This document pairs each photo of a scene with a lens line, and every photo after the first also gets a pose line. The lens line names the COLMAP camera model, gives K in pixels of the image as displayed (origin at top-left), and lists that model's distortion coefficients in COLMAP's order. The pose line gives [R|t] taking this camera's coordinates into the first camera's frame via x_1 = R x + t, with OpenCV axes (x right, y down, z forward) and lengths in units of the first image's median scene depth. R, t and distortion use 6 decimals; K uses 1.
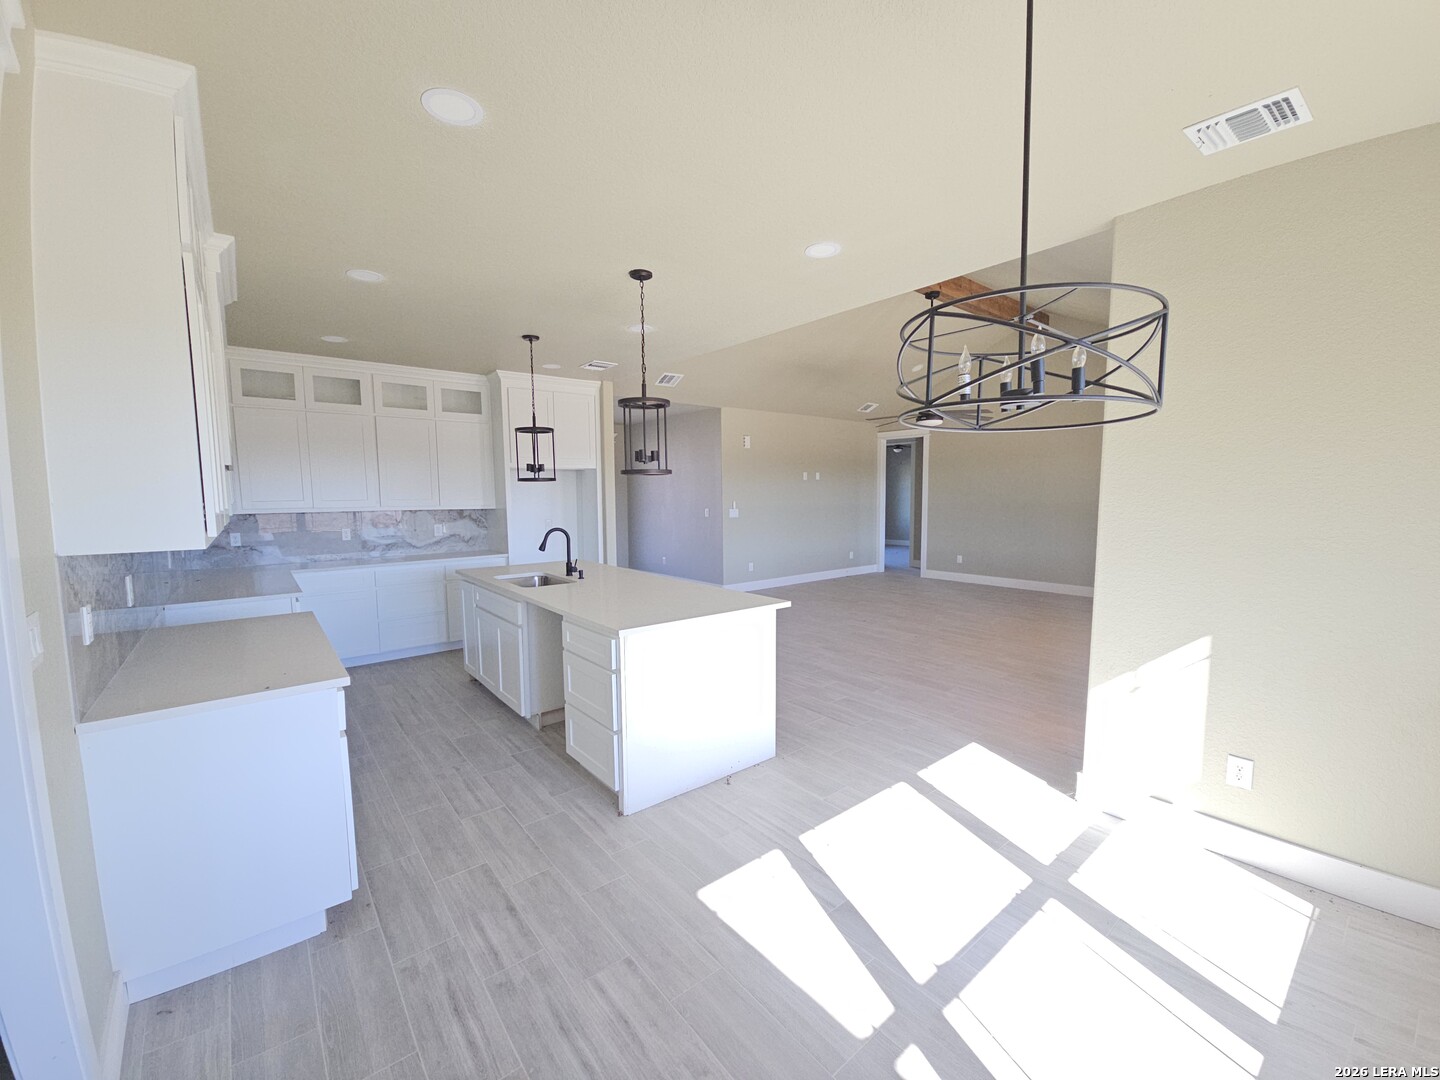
lens RADIAL K [[586.1, 0, 726.8], [0, 586.1, 548.3], [0, 0, 1]] dist [-0.000057, -0.000505]
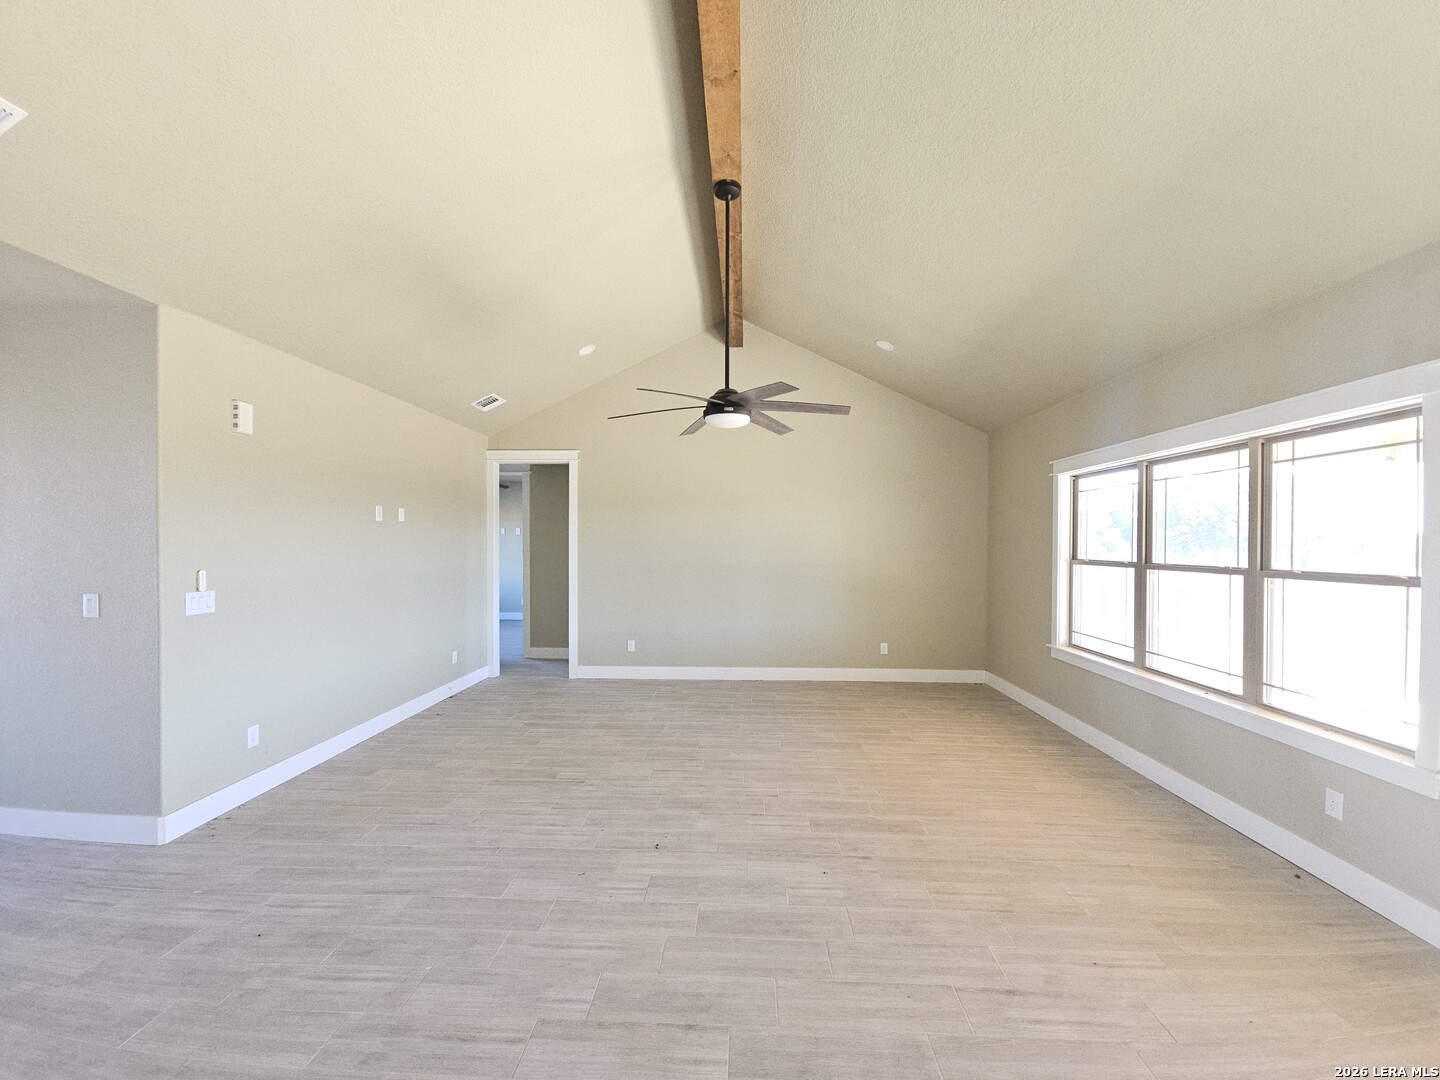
lens RADIAL K [[586.1, 0, 726.7], [0, 586.1, 544.9], [0, 0, 1]] dist [-0.000057, -0.000505]
pose [[0.664970, 0.007390, 0.746834, -0.081059], [0.064276, 0.995675, -0.067082, -0.095141], [-0.744099, 0.092611, 0.661619, 0.967934]]
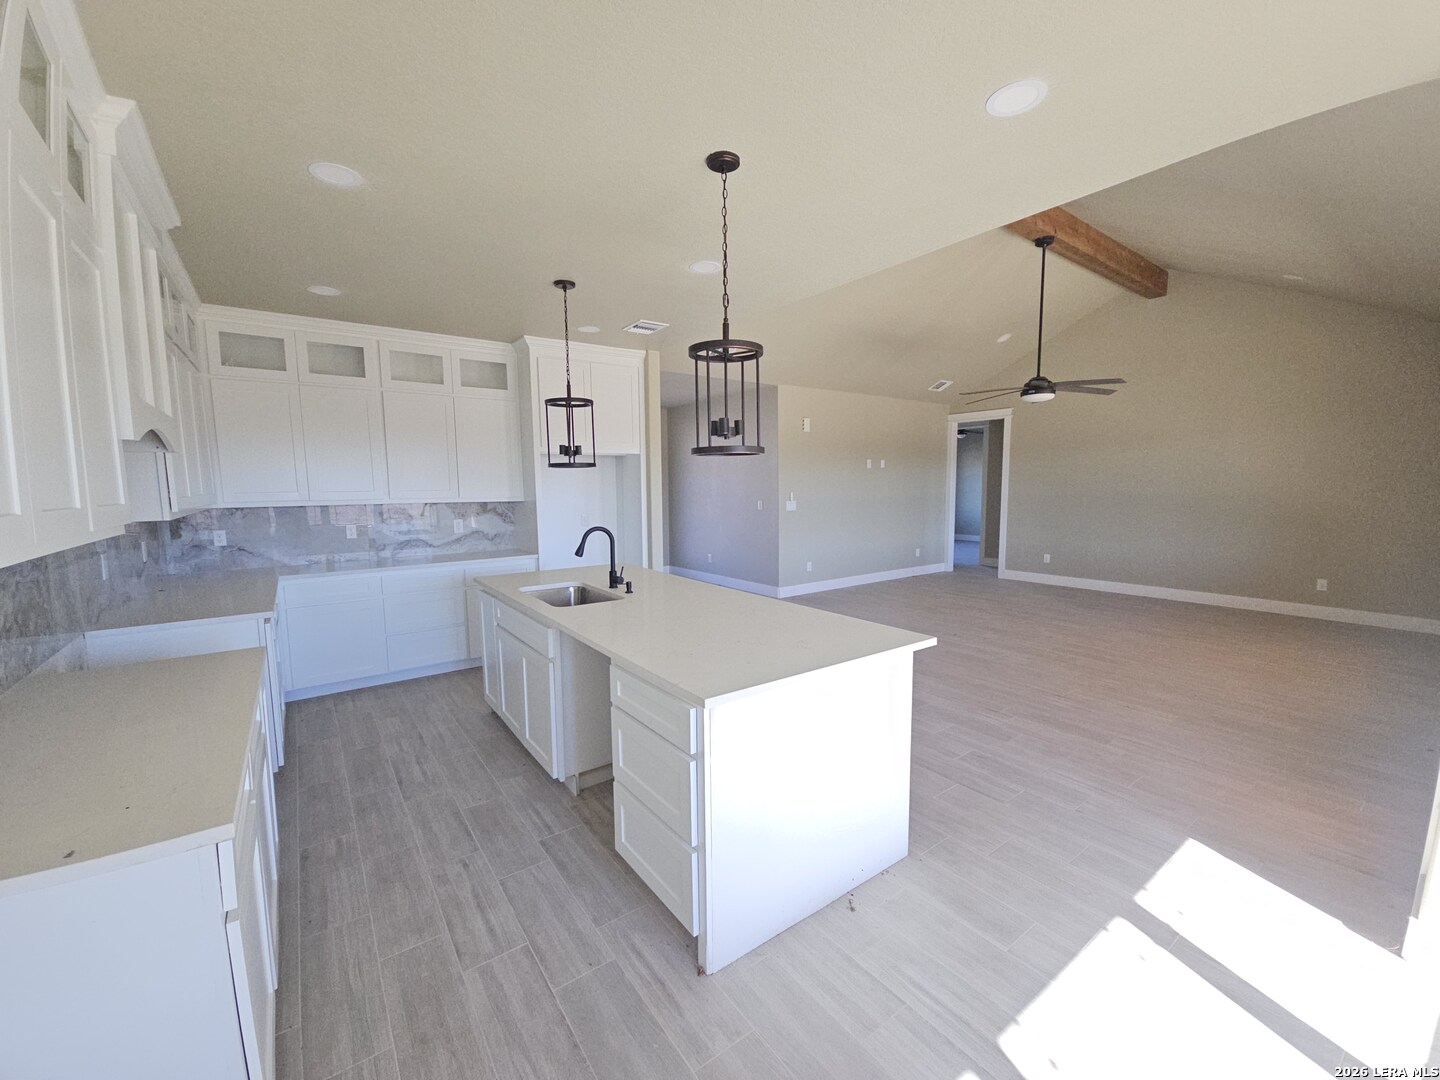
lens RADIAL K [[586.1, 0, 725.9], [0, 586.1, 546.8], [0, 0, 1]] dist [-0.000057, -0.000505]
pose [[0.998616, 0.003852, -0.052452, -0.074200], [-0.003198, 0.999916, 0.012552, -0.017391], [0.052496, -0.012367, 0.998545, 0.216400]]
